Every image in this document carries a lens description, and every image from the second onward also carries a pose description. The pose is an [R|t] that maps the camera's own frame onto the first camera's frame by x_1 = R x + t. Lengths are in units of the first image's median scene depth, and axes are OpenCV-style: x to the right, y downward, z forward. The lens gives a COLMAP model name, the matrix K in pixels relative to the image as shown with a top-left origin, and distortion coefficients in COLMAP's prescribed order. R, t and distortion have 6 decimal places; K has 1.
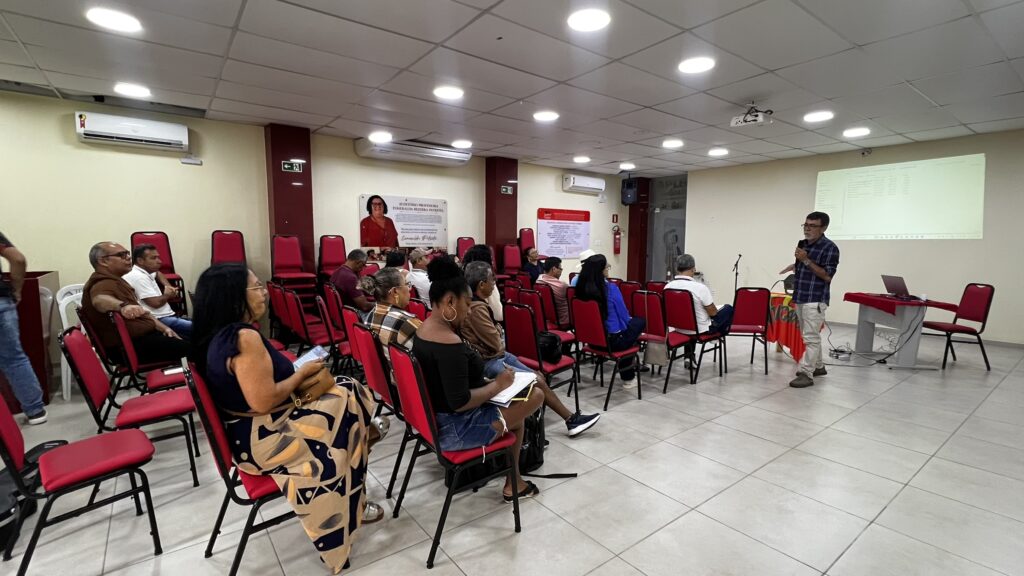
lens RADIAL K [[479.3, 0, 517.8], [0, 479.3, 296.0], [0, 0, 1]] dist [0.001421, -0.000210]
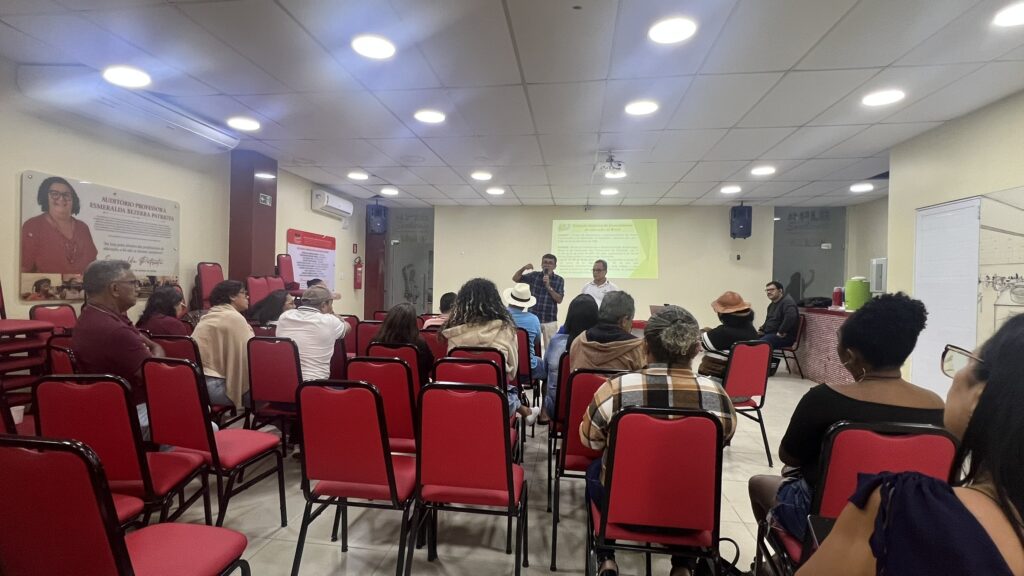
lens RADIAL K [[488.0, 0, 504.9], [0, 488.0, 290.1], [0, 0, 1]] dist [-0.001568, 0.000135]
pose [[0.702709, 0.001620, 0.711475, -0.314848], [0.061495, 0.996117, -0.063005, -0.019795], [-0.708814, 0.088026, 0.699881, 0.266620]]
